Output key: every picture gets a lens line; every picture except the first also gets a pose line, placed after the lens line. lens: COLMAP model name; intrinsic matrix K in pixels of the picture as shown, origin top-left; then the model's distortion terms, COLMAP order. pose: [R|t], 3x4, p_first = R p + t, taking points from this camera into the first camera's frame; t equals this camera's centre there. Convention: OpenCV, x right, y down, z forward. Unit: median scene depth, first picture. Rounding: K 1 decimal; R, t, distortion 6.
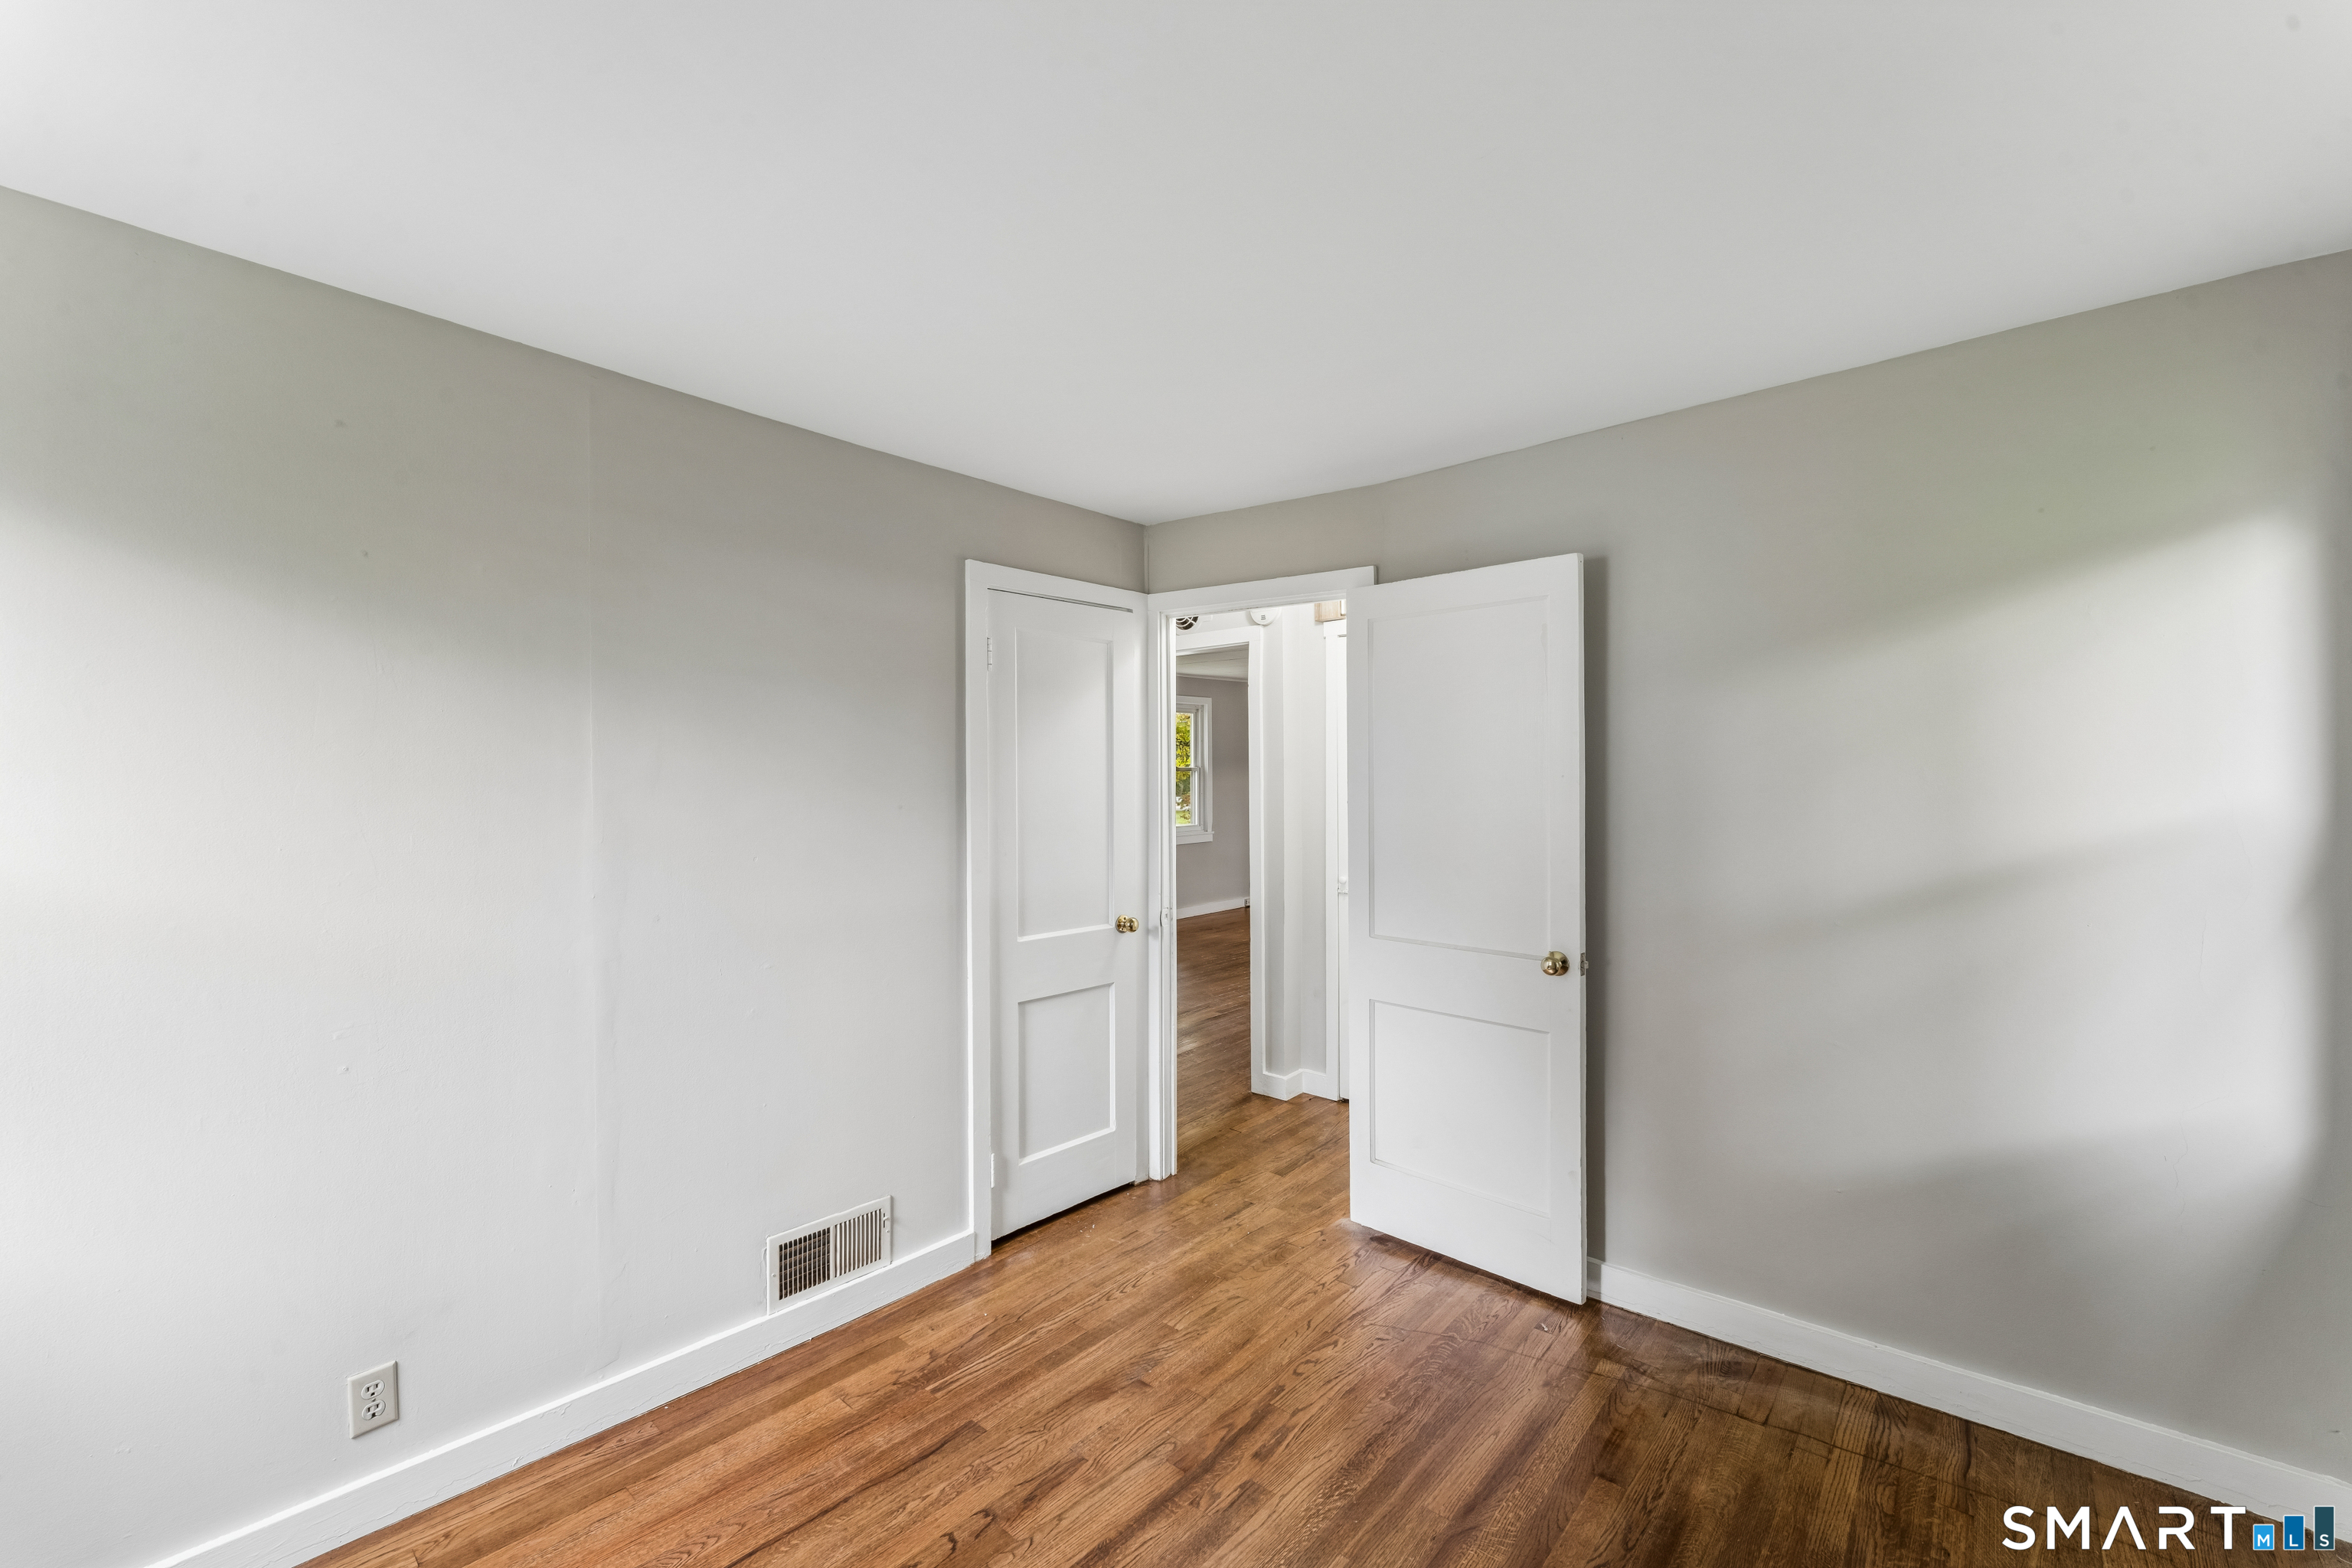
lens RADIAL K [[950.7, 0, 1171.8], [0, 950.7, 782.9], [0, 0, 1]] dist [0.001317, -0.000116]
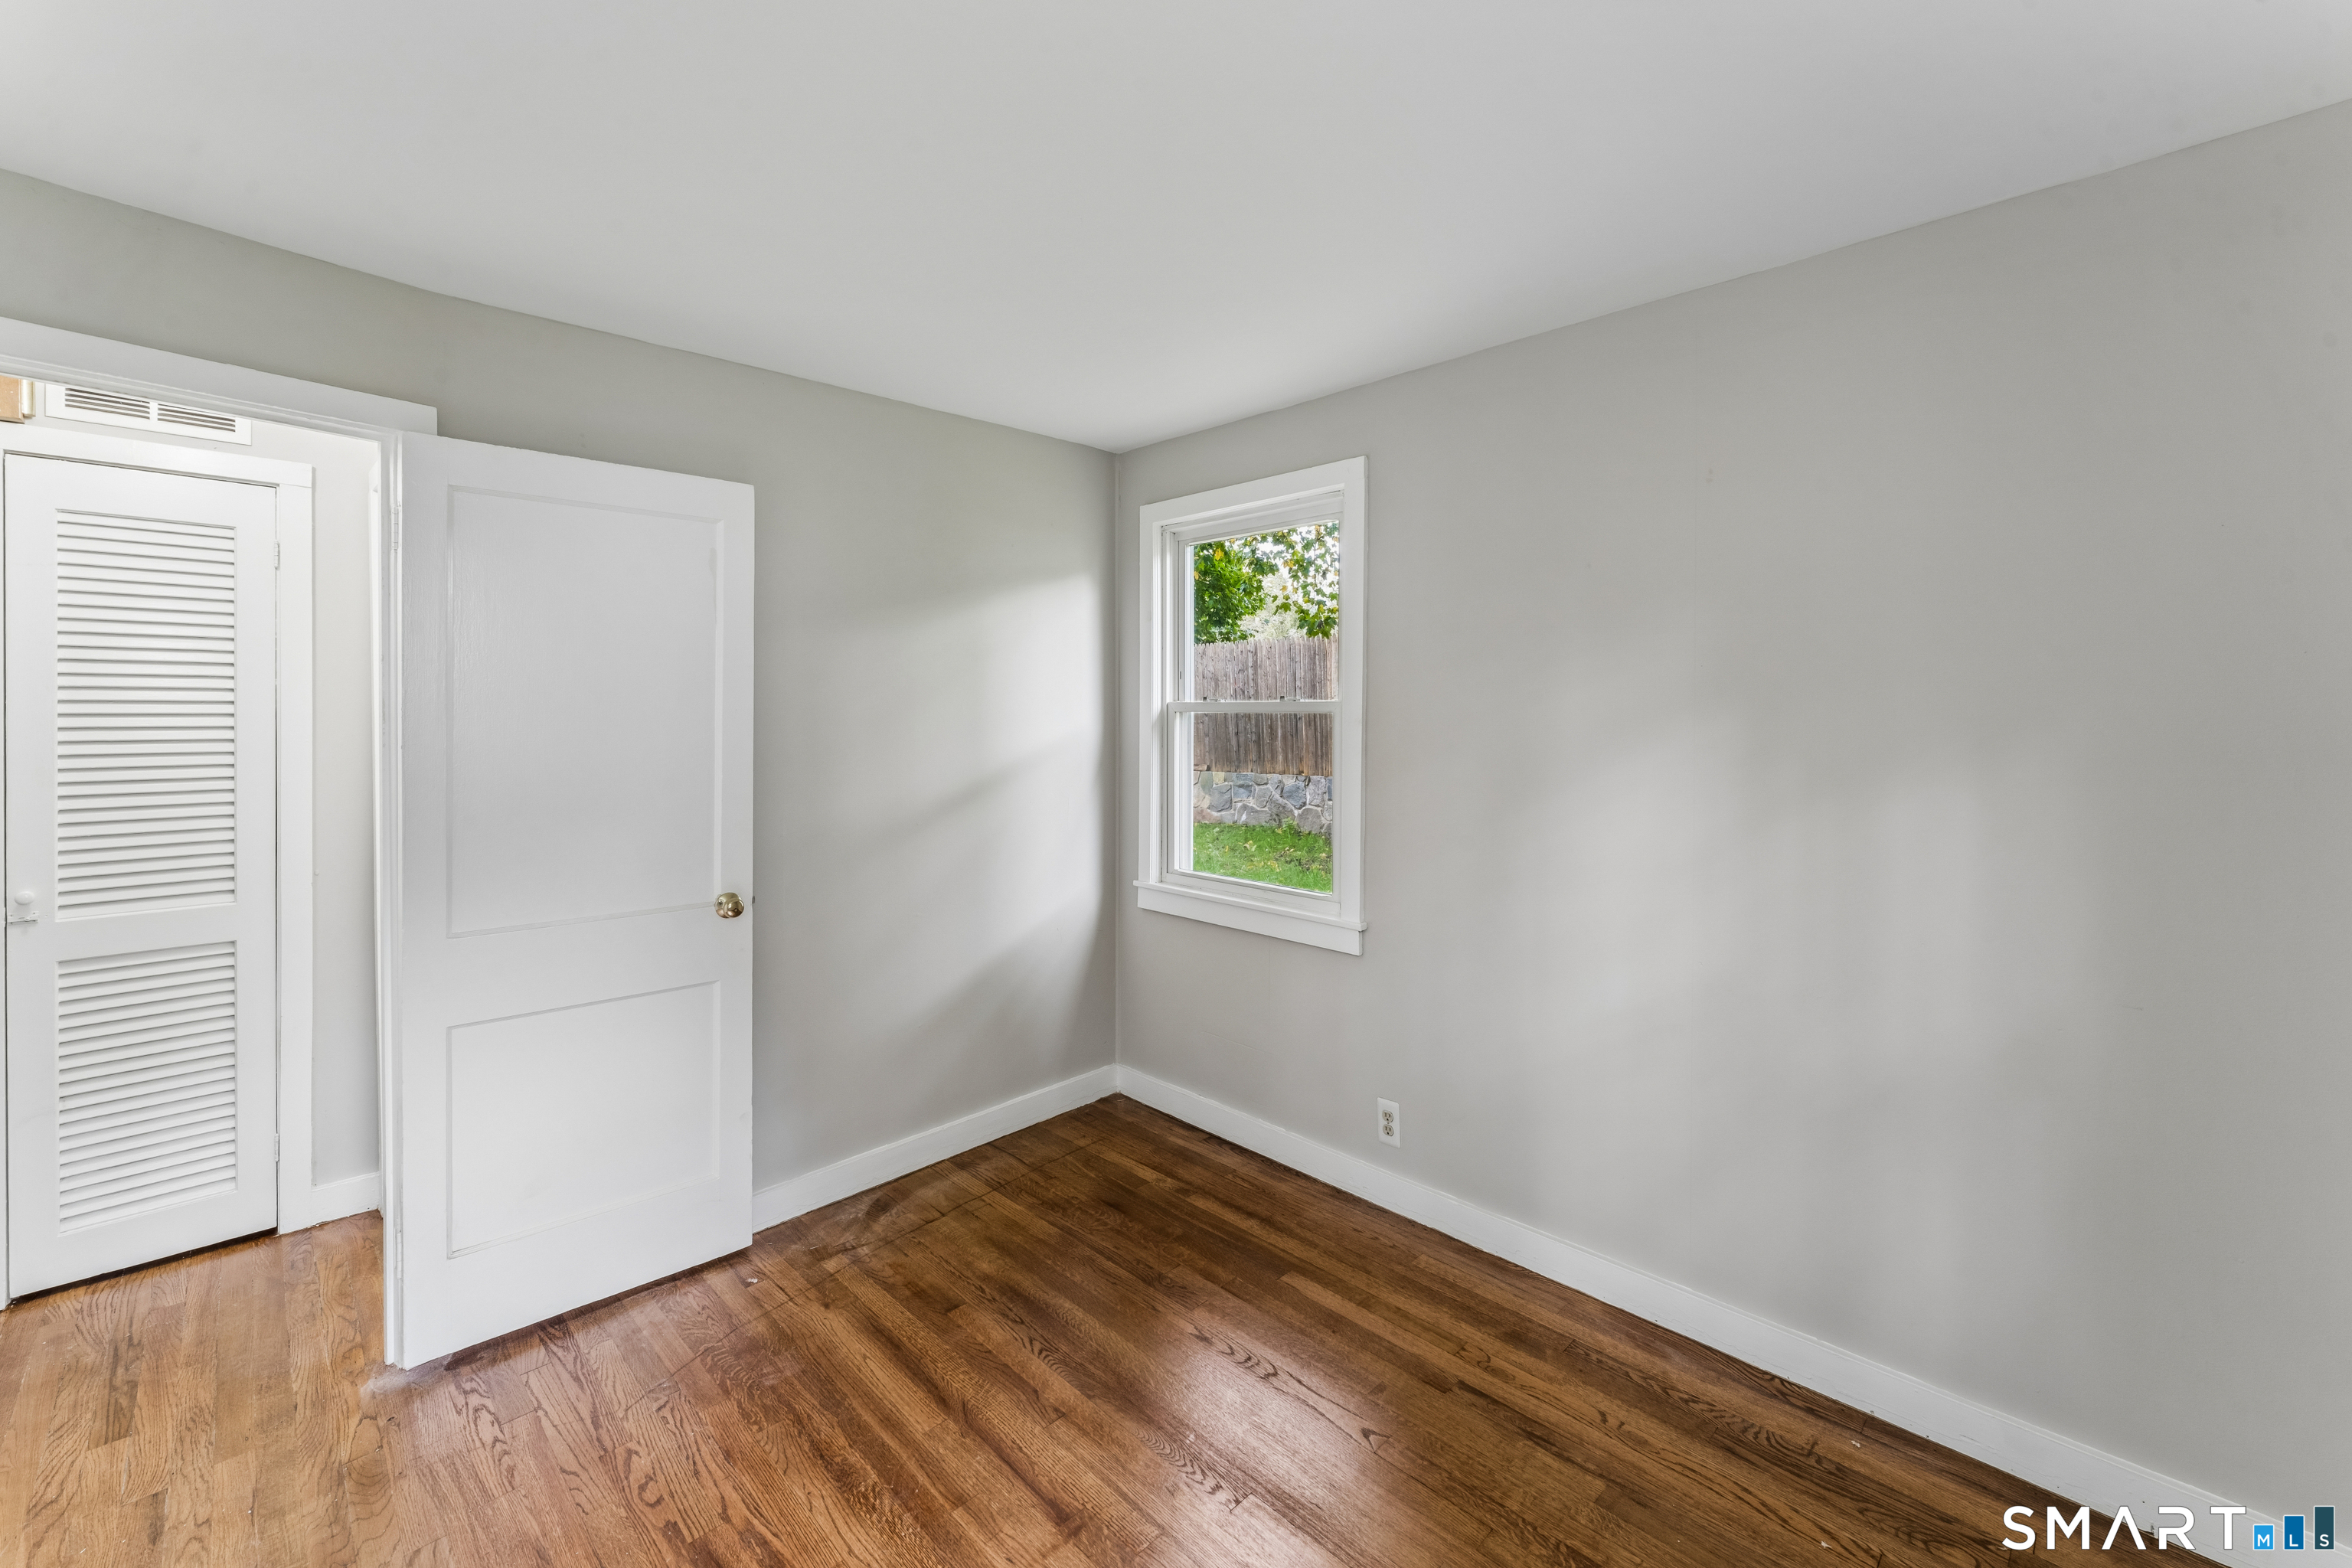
lens RADIAL K [[950.7, 0, 1203.6], [0, 950.7, 716.0], [0, 0, 1]] dist [0.001317, -0.000116]
pose [[0.079851, -0.000022, 0.996807, -0.593576], [0.010486, 0.999945, -0.000818, 0.006600], [-0.996752, 0.010517, 0.079847, 0.514919]]
